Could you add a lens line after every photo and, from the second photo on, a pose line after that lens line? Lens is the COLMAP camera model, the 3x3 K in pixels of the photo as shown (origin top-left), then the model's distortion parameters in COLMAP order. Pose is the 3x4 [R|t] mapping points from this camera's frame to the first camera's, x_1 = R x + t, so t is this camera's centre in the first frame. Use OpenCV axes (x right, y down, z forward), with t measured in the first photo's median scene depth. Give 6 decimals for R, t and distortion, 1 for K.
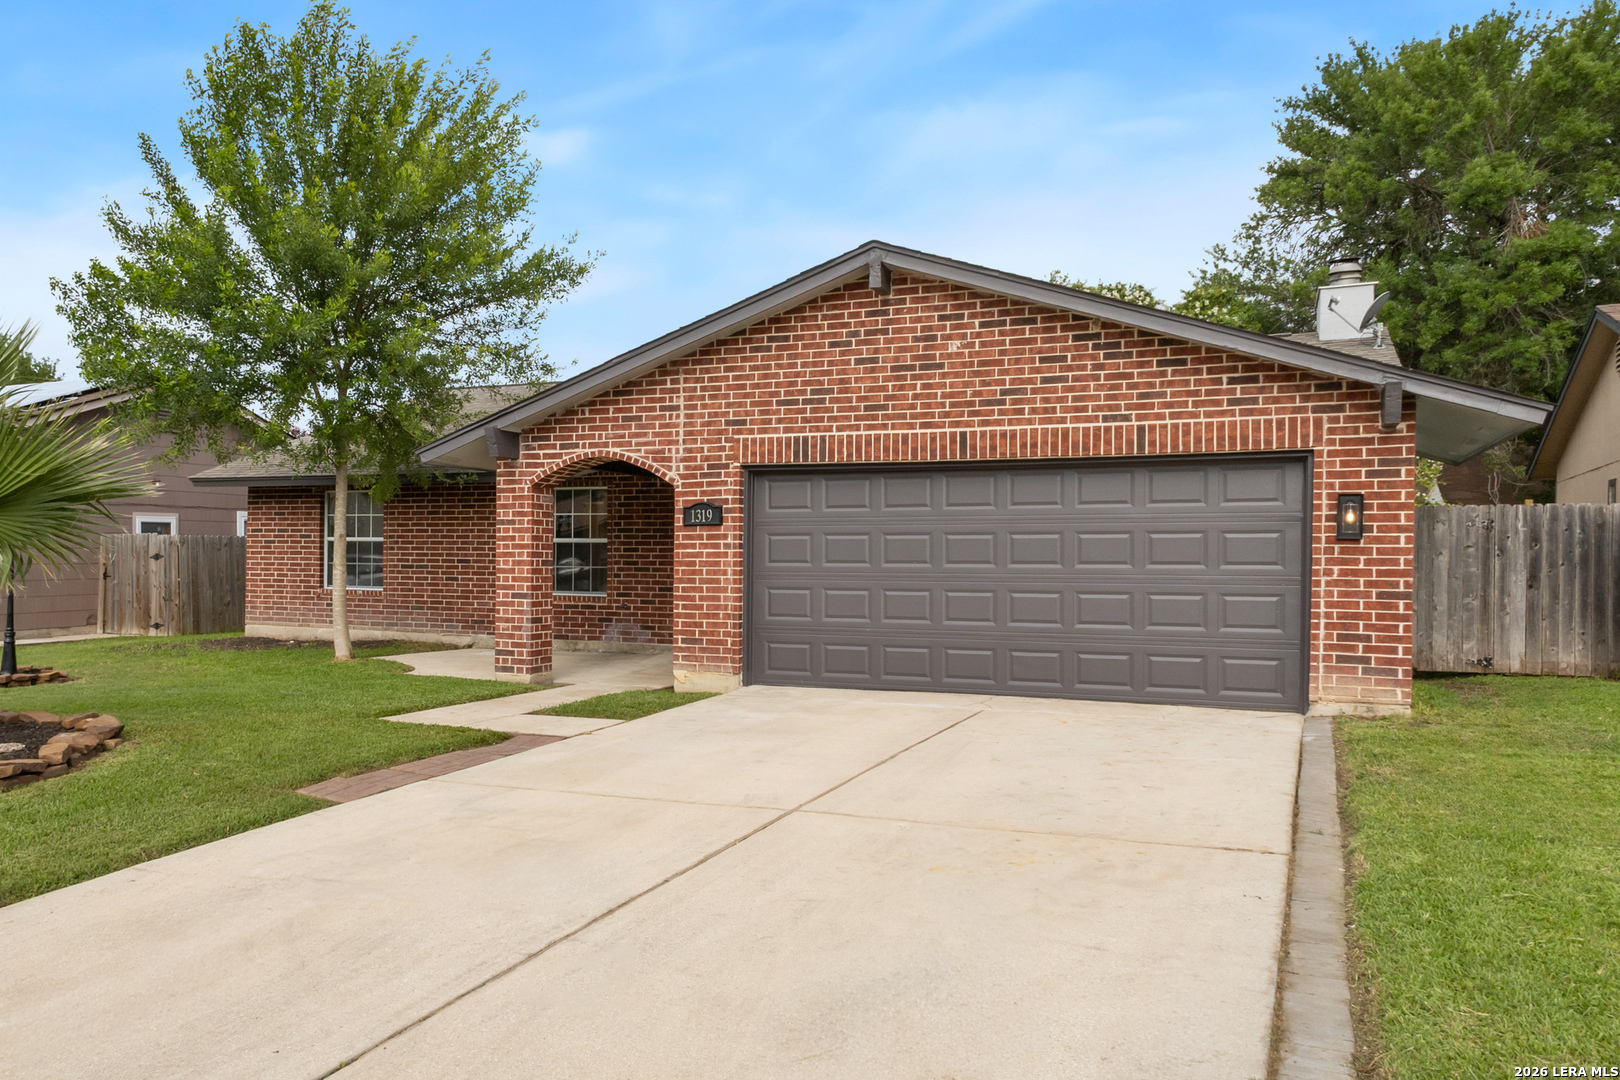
lens RADIAL K [[1324.5, 0, 808.8], [0, 1324.5, 598.4], [0, 0, 1]] dist [0.007416, 0.000344]
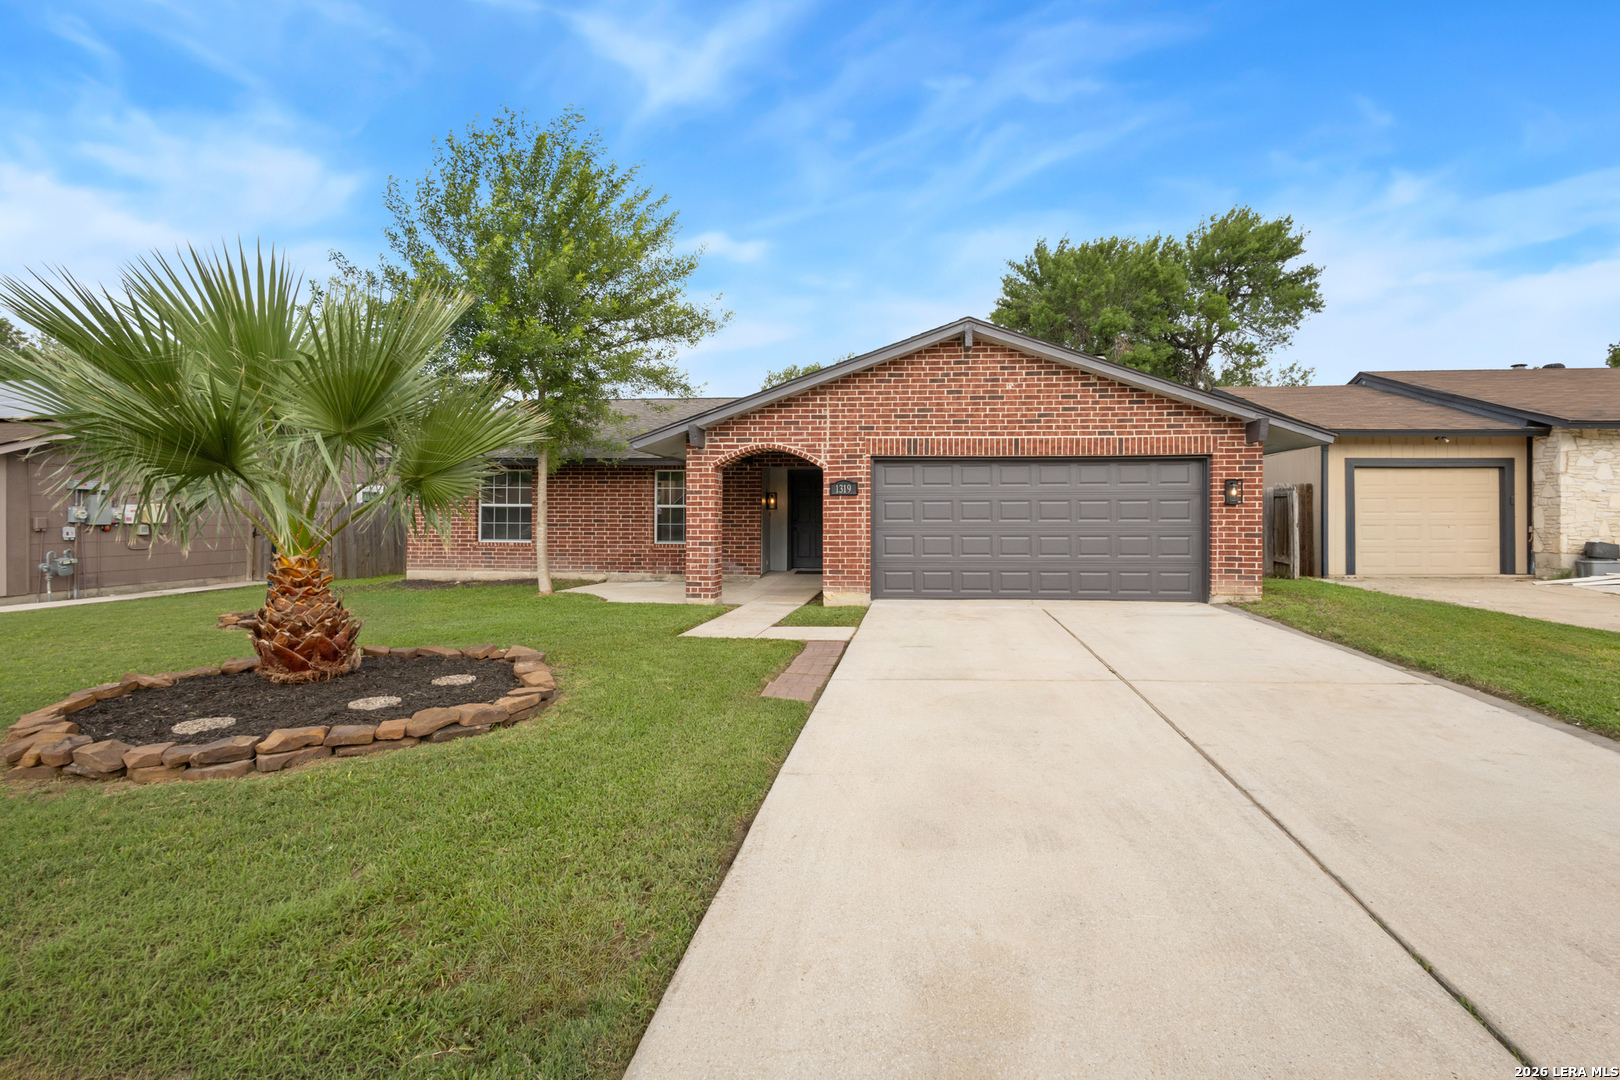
lens RADIAL K [[756.5, 0, 809.3], [0, 756.5, 534.3], [0, 0, 1]] dist [0.014578, -0.004917]
pose [[0.932903, -0.010898, 0.359964, -0.448045], [0.015983, 0.999810, -0.011153, -0.001546], [-0.359774, 0.016158, 0.932900, 0.218922]]
